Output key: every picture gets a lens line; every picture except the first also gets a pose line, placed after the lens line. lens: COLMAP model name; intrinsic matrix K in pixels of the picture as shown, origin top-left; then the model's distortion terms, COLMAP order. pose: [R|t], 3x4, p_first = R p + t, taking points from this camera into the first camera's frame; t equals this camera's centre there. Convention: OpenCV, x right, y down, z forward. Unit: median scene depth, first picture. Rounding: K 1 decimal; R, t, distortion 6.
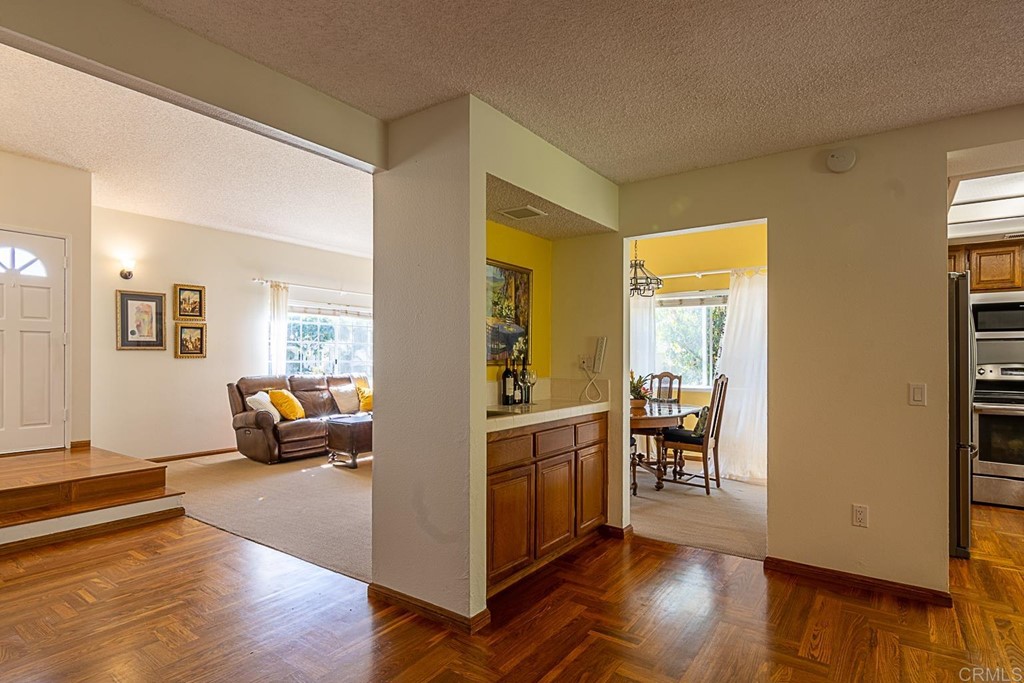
lens RADIAL K [[537.3, 0, 516.9], [0, 537.3, 350.3], [0, 0, 1]] dist [0.003030, 0.000359]
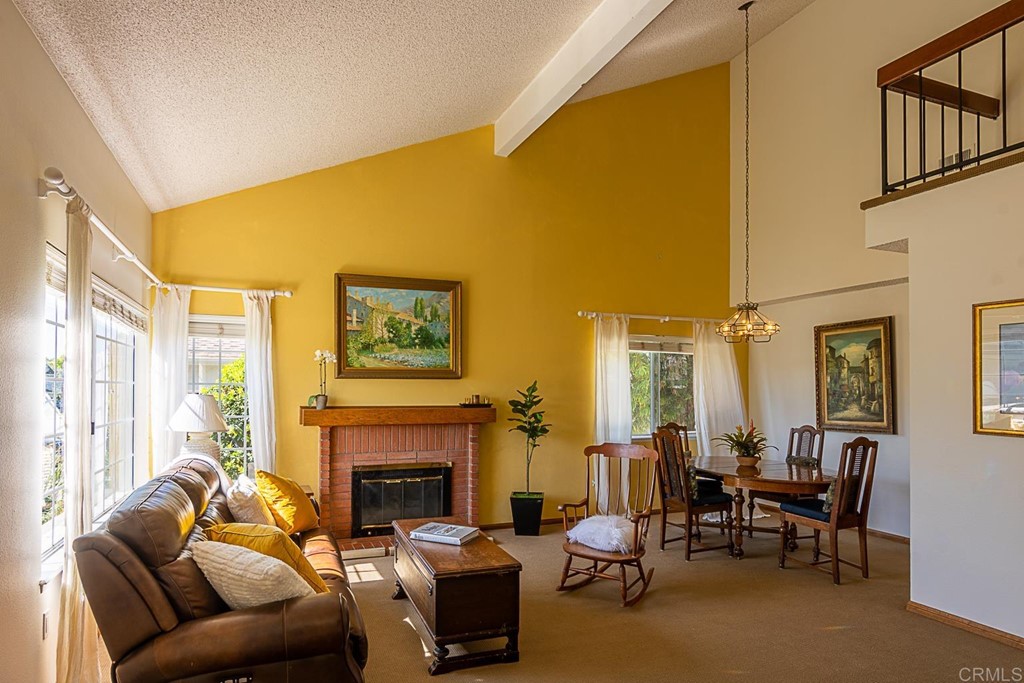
lens RADIAL K [[583.1, 0, 484.4], [0, 583.1, 375.0], [0, 0, 1]] dist [0.018689, -0.000229]
pose [[0.561452, 0.022650, 0.827200, -0.689753], [-0.013789, 0.999743, -0.018015, -0.017620], [-0.827395, -0.001291, 0.561619, 0.679763]]
